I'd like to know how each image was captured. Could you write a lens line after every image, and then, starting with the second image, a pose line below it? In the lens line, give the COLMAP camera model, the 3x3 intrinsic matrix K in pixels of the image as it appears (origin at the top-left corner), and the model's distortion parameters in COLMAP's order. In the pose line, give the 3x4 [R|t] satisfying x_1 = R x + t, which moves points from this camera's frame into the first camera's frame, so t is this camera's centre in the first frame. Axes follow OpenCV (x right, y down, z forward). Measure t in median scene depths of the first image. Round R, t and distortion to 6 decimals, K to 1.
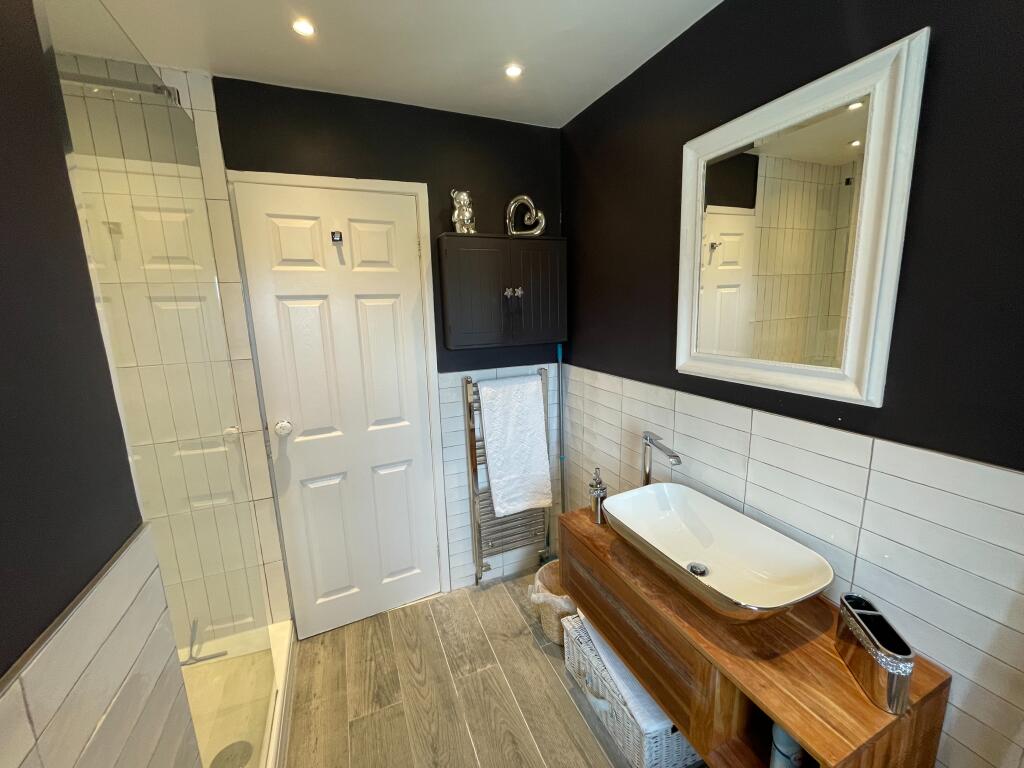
lens RADIAL K [[413.4, 0, 515.3], [0, 413.4, 382.1], [0, 0, 1]] dist [-0.002910, -0.000277]
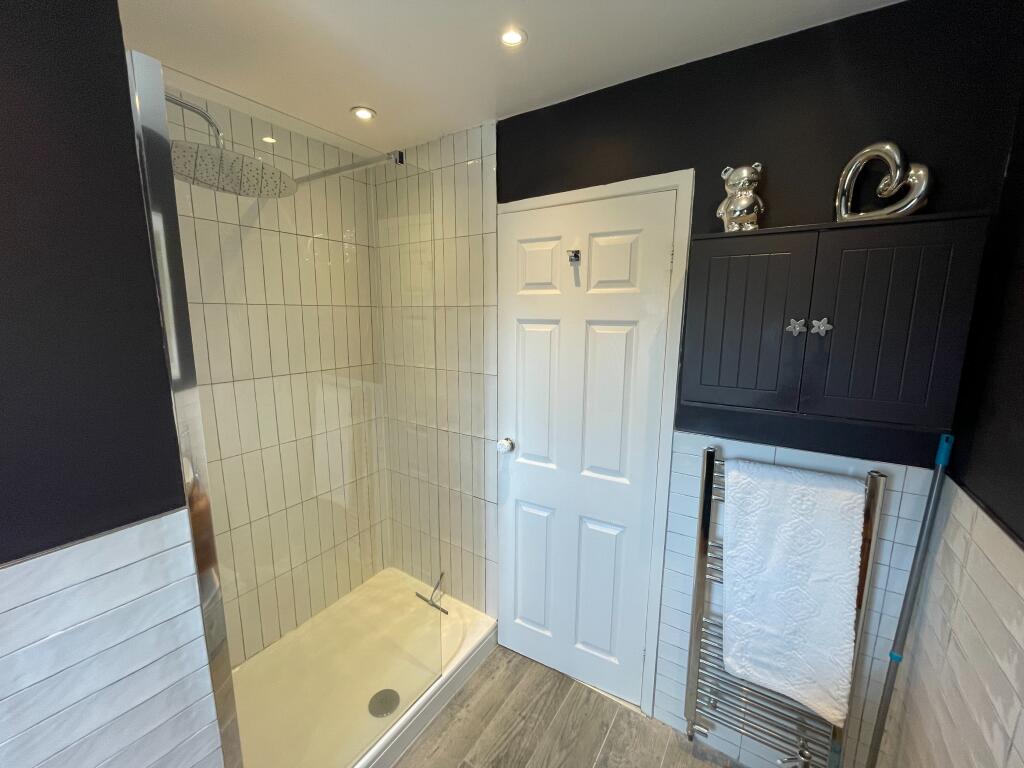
lens RADIAL K [[413.4, 0, 512.9], [0, 413.4, 382.3], [0, 0, 1]] dist [-0.002910, -0.000277]
pose [[0.555781, 0.166974, -0.814388, 0.247397], [-0.174884, 0.981183, 0.081822, -0.121600], [0.812726, 0.096949, 0.574524, 0.369632]]
